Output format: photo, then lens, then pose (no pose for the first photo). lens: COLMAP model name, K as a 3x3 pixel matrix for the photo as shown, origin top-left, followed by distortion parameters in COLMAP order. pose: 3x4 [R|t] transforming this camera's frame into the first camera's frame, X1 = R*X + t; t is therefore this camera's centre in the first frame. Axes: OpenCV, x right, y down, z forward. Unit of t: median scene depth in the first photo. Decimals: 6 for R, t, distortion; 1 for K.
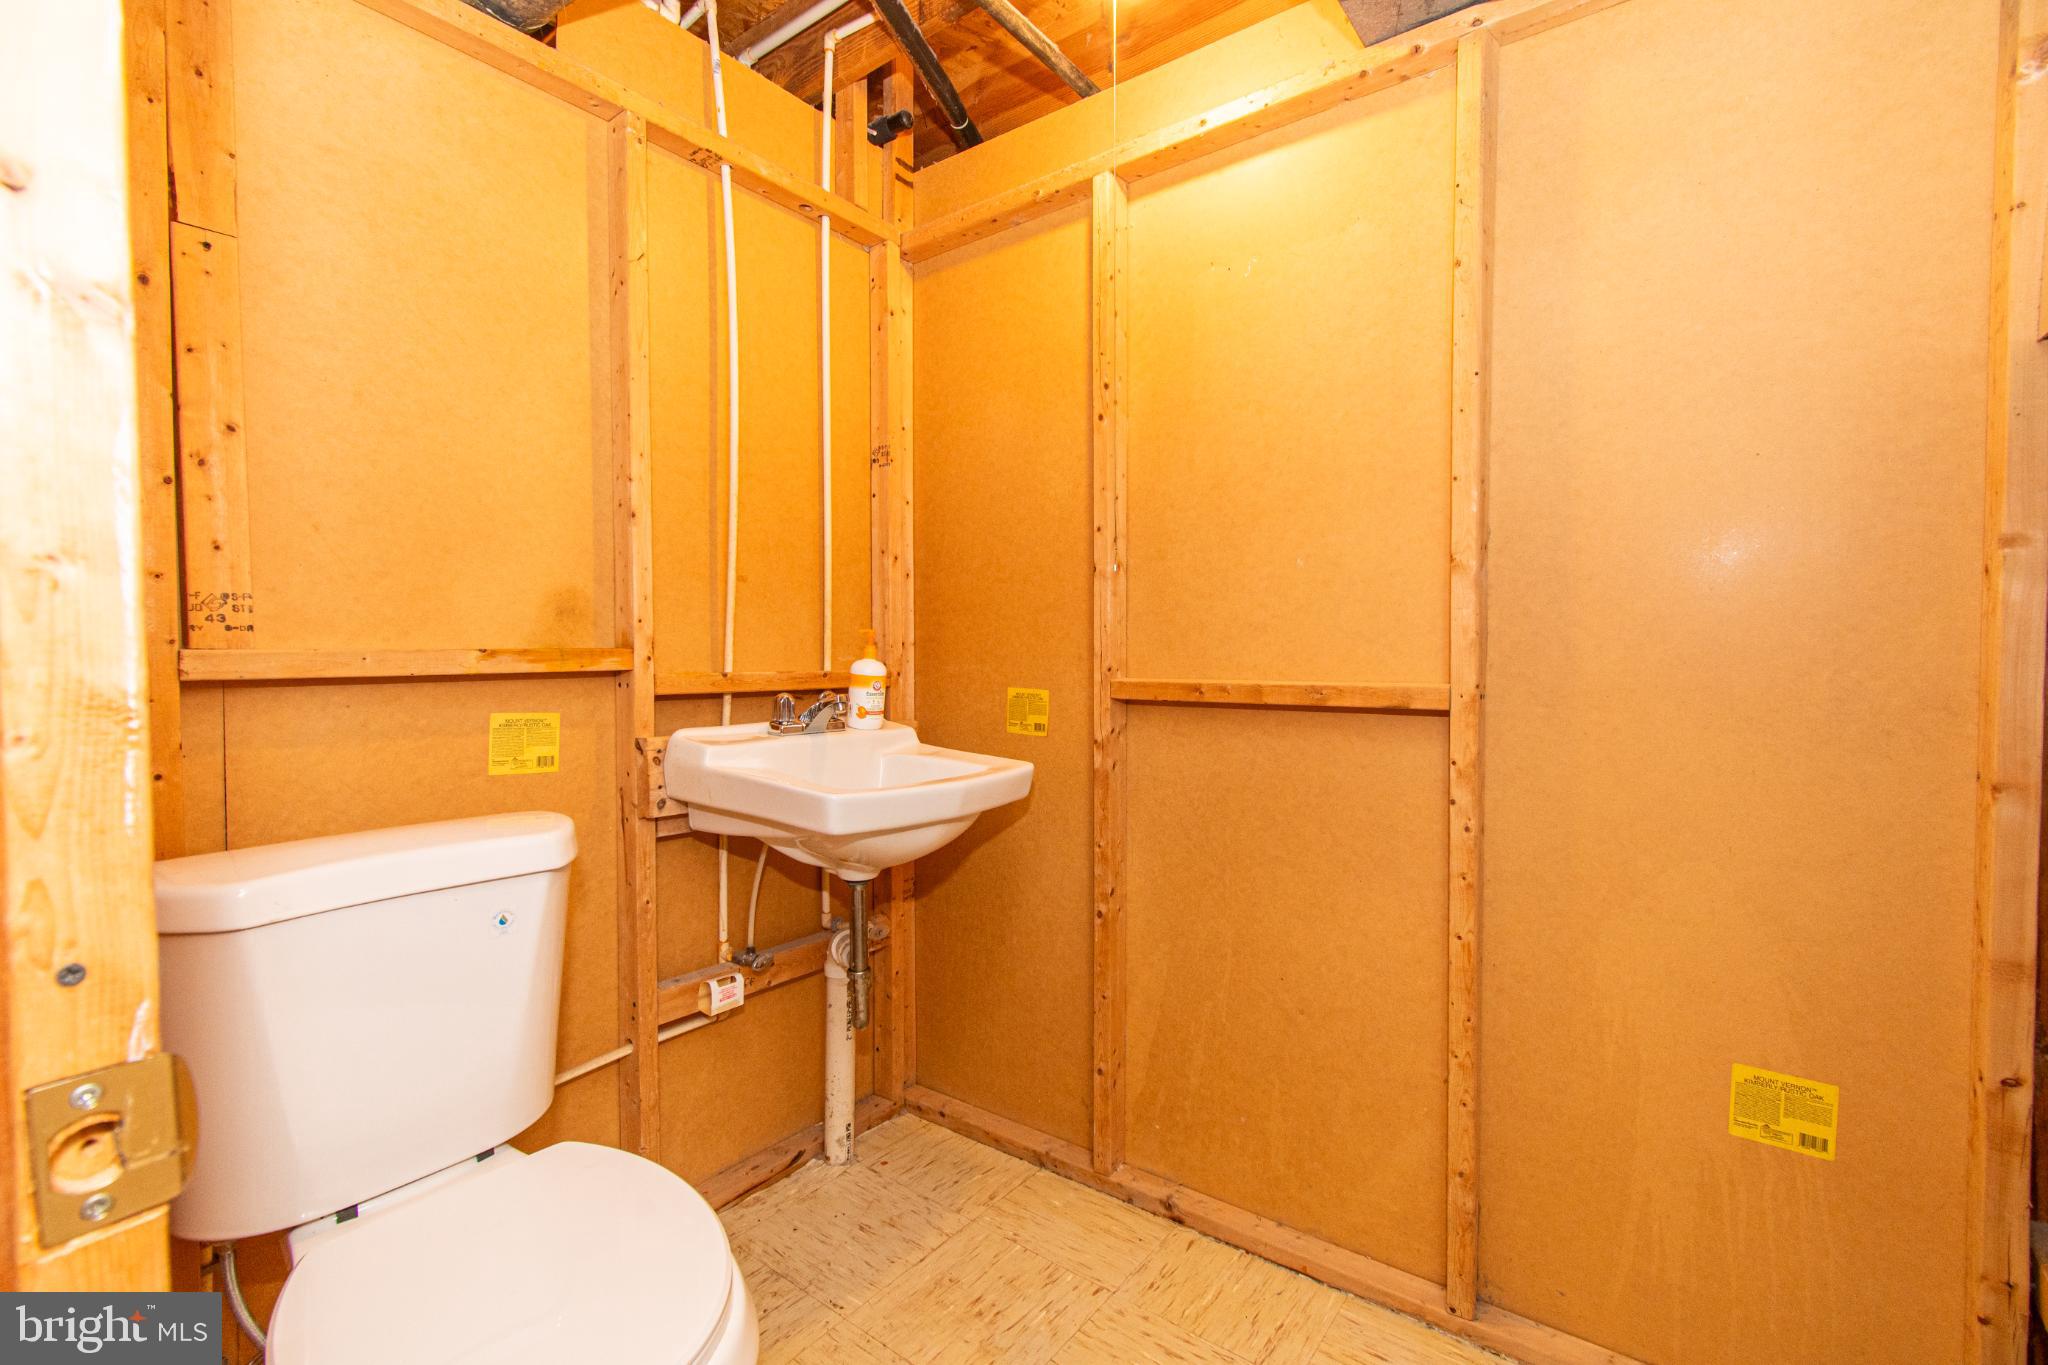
lens RADIAL K [[902.0, 0, 1021.3], [0, 902.0, 680.7], [0, 0, 1]] dist [-0.000510, -0.005887]
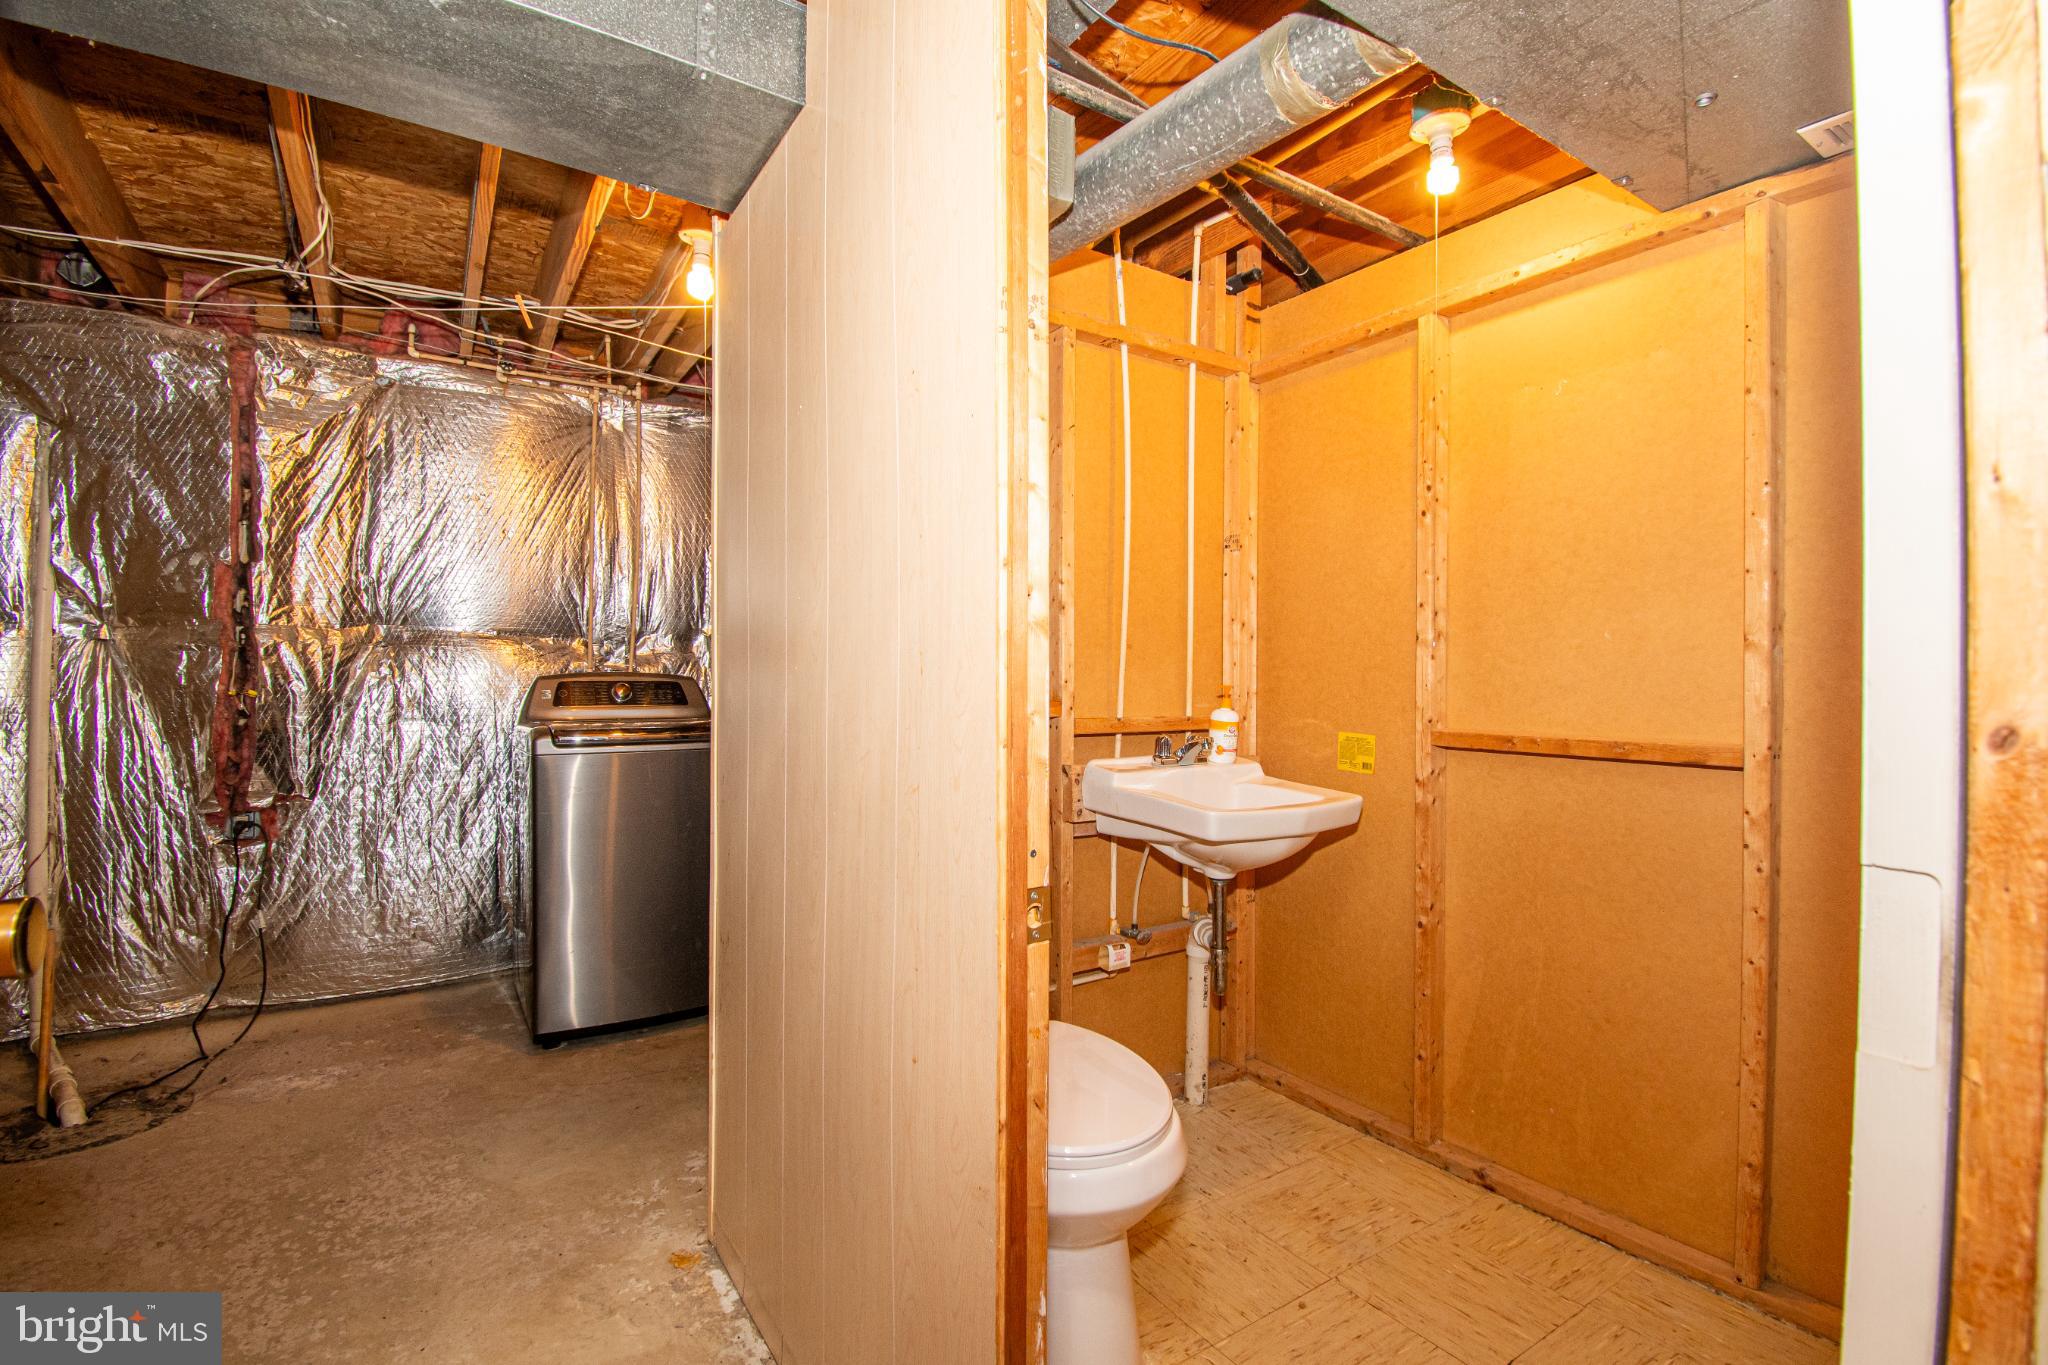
lens RADIAL K [[902.0, 0, 1029.3], [0, 902.0, 683.5], [0, 0, 1]] dist [-0.000510, -0.005887]
pose [[0.945475, 0.007173, -0.325615, -0.017304], [-0.014850, 0.999667, -0.021097, -0.030185], [0.325355, 0.024782, 0.945267, -0.323702]]
